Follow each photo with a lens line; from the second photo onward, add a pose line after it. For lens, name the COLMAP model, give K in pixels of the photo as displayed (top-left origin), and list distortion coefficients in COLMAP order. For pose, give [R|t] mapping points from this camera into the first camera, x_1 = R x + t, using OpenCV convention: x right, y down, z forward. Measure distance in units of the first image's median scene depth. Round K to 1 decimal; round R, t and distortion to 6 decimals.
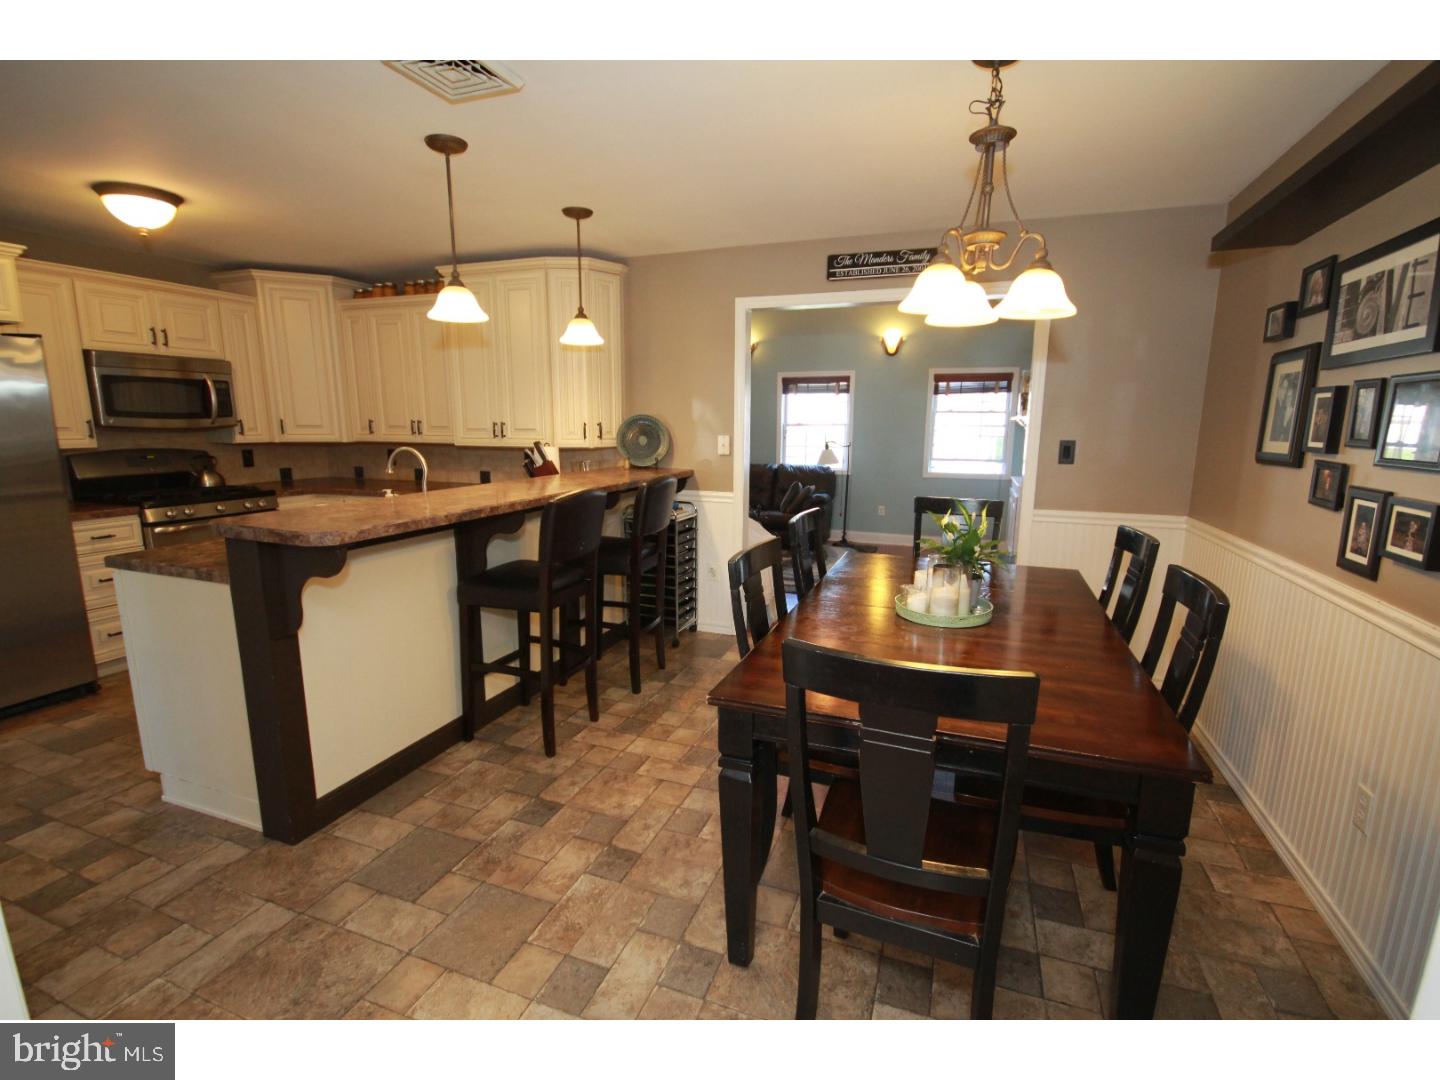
lens RADIAL K [[670.9, 0, 716.0], [0, 670.9, 544.0], [0, 0, 1]] dist [0.005498, -0.008684]
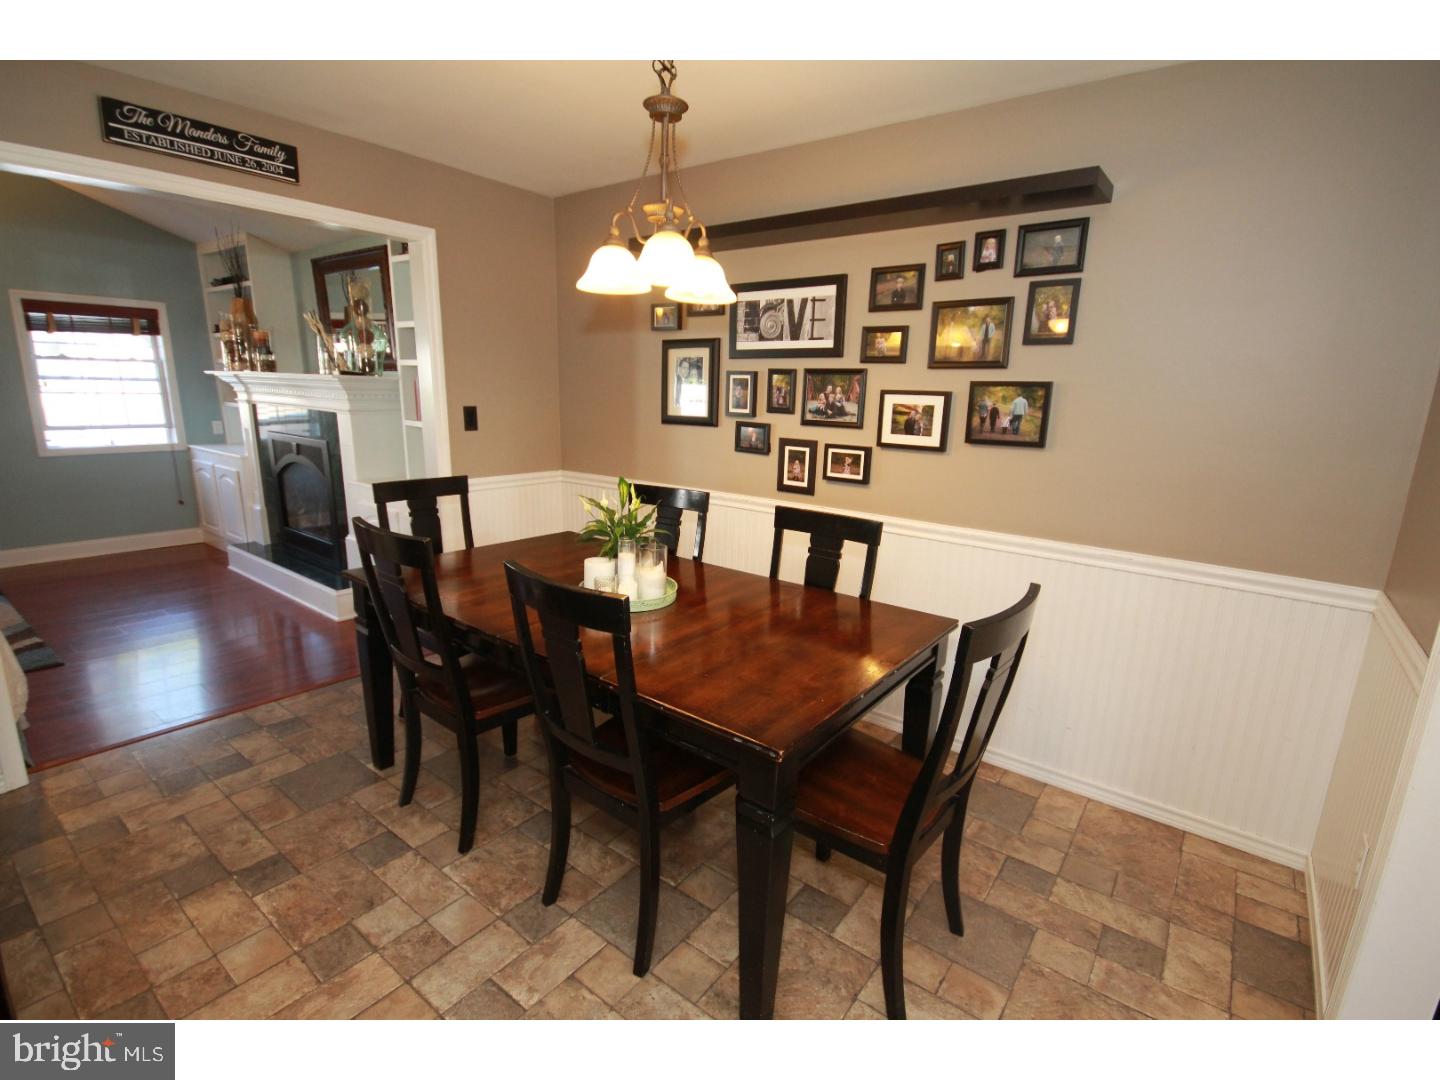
lens RADIAL K [[670.9, 0, 727.0], [0, 670.9, 553.8], [0, 0, 1]] dist [0.005498, -0.008684]
pose [[0.277598, -0.230151, 0.932722, -0.313681], [0.146450, 0.969671, 0.195682, -0.076797], [-0.949469, 0.082276, 0.302884, 0.341605]]
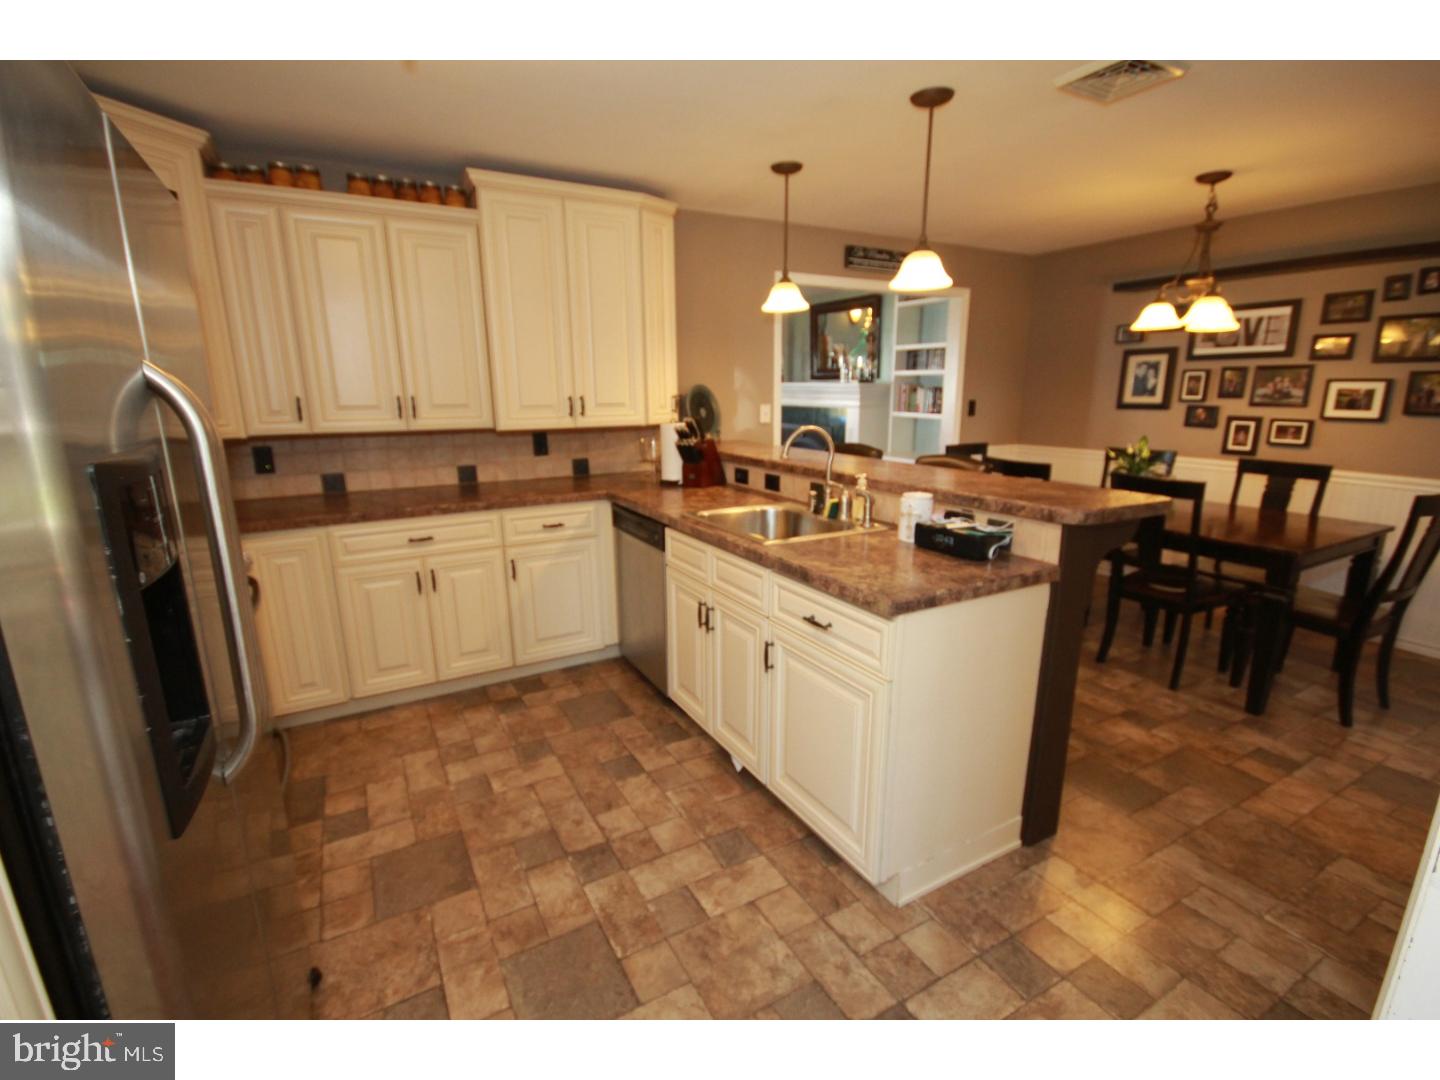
lens RADIAL K [[670.9, 0, 724.3], [0, 670.9, 544.3], [0, 0, 1]] dist [0.005498, -0.008684]
pose [[0.643849, -0.185500, 0.742326, -0.935440], [0.146927, 0.982086, 0.117978, -0.089989], [-0.750914, 0.033108, 0.659570, 0.412444]]
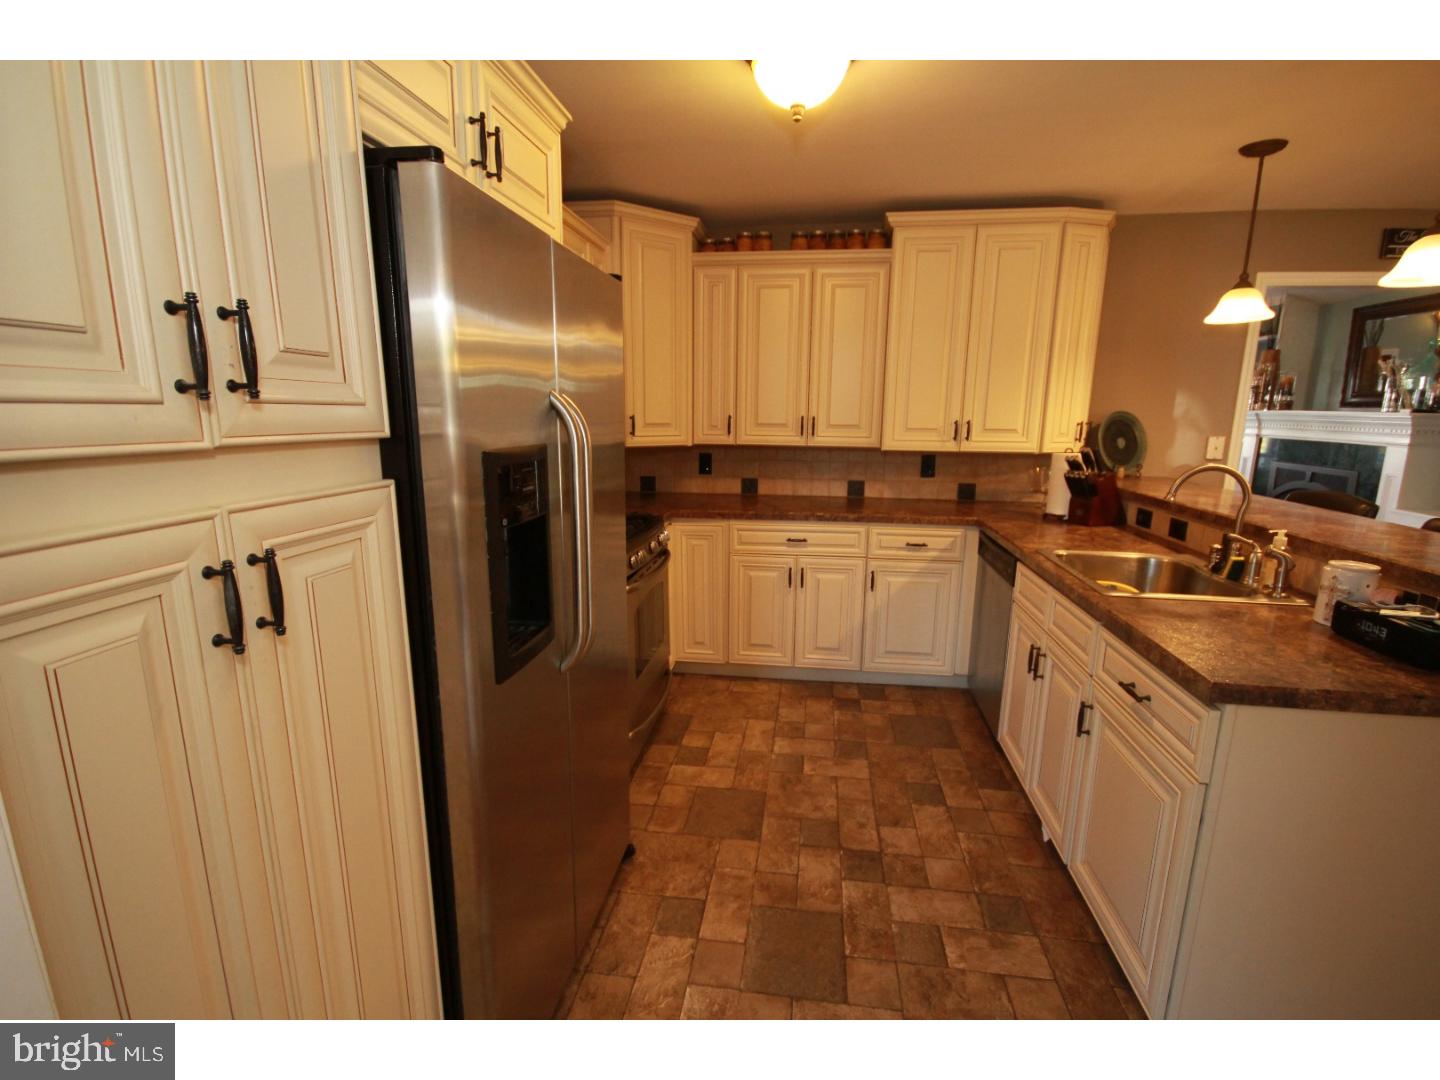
lens RADIAL K [[670.9, 0, 715.7], [0, 670.9, 542.6], [0, 0, 1]] dist [0.005498, -0.008684]
pose [[0.978117, -0.038900, 0.204389, -0.873667], [0.035032, 0.999133, 0.022513, -0.076972], [-0.205087, -0.014860, 0.978631, 0.337088]]
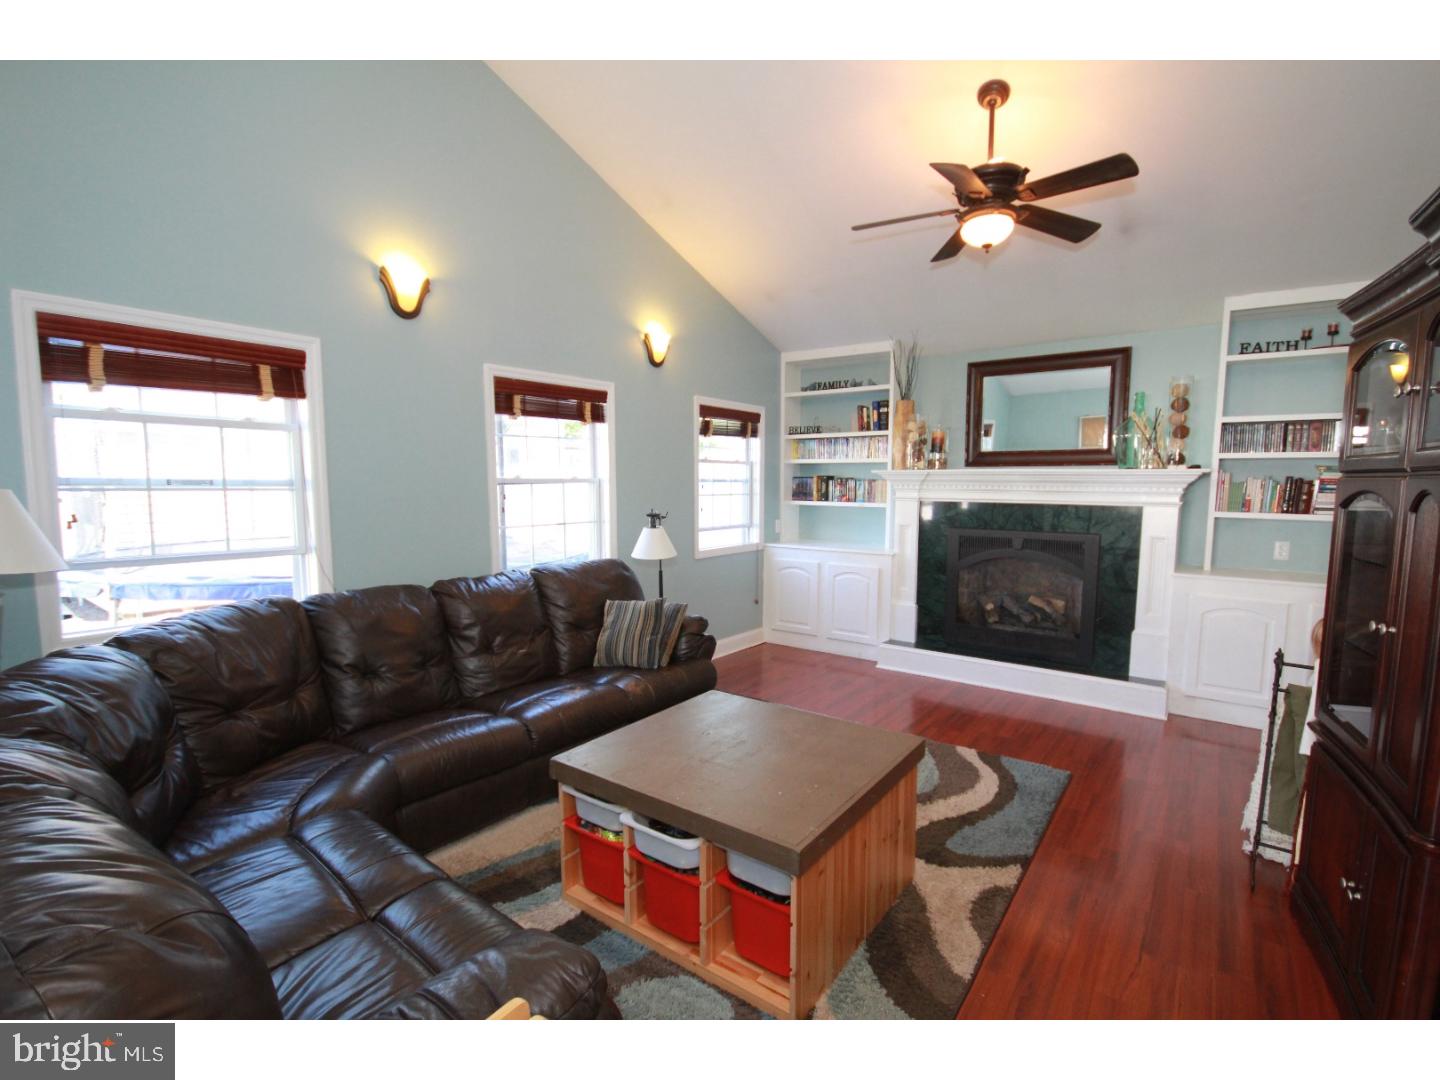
lens RADIAL K [[670.9, 0, 719.5], [0, 670.9, 545.3], [0, 0, 1]] dist [0.005498, -0.008684]
pose [[0.268823, -0.101942, 0.957780, -0.690149], [0.173031, 0.983318, 0.056095, -0.315719], [-0.947520, 0.150646, 0.281978, 1.716463]]
